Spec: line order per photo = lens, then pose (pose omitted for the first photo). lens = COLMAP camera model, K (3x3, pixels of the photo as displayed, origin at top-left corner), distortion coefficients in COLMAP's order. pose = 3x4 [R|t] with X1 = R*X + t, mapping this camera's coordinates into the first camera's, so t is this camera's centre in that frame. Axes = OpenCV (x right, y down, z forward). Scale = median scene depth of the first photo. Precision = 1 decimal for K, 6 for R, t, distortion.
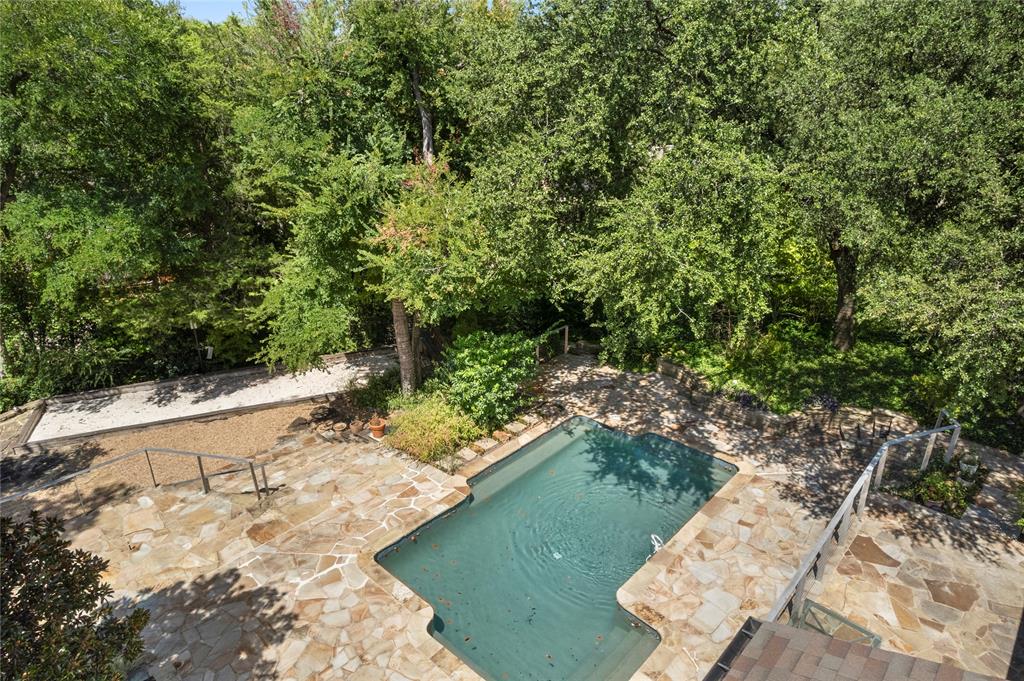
lens RADIAL K [[624.8, 0, 532.0], [0, 624.8, 386.8], [0, 0, 1]] dist [-0.087341, 0.078746]
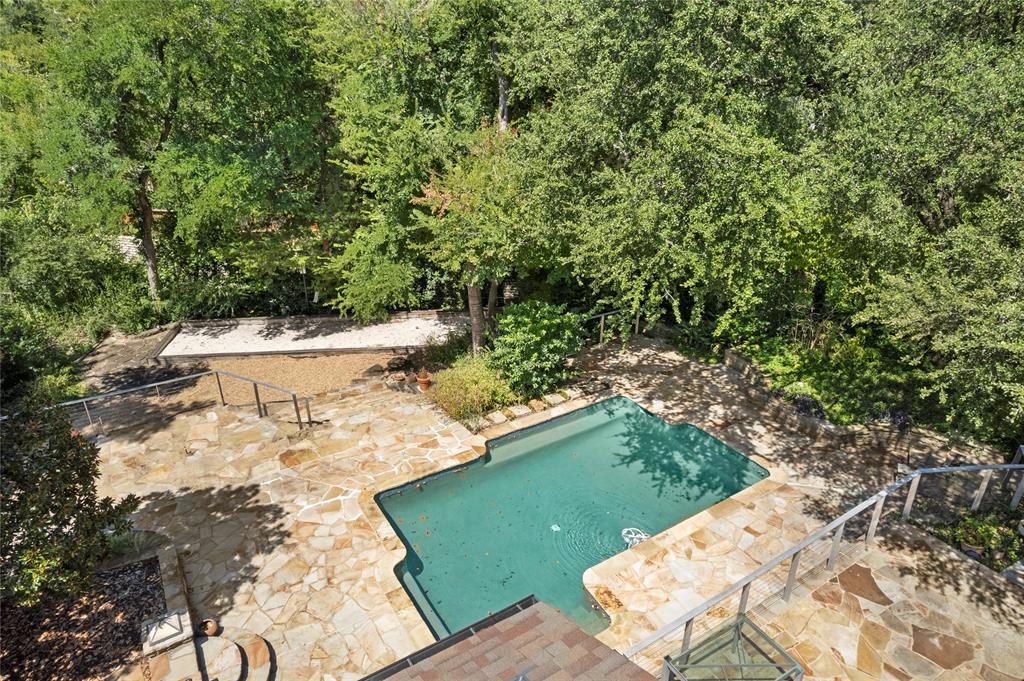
lens RADIAL K [[624.8, 0, 532.0], [0, 624.8, 386.8], [0, 0, 1]] dist [-0.087341, 0.078746]
pose [[0.965042, 0.134230, -0.225115, 0.170754], [-0.125958, 0.990735, 0.050785, -0.001233], [0.229846, -0.020655, 0.973008, 0.013595]]
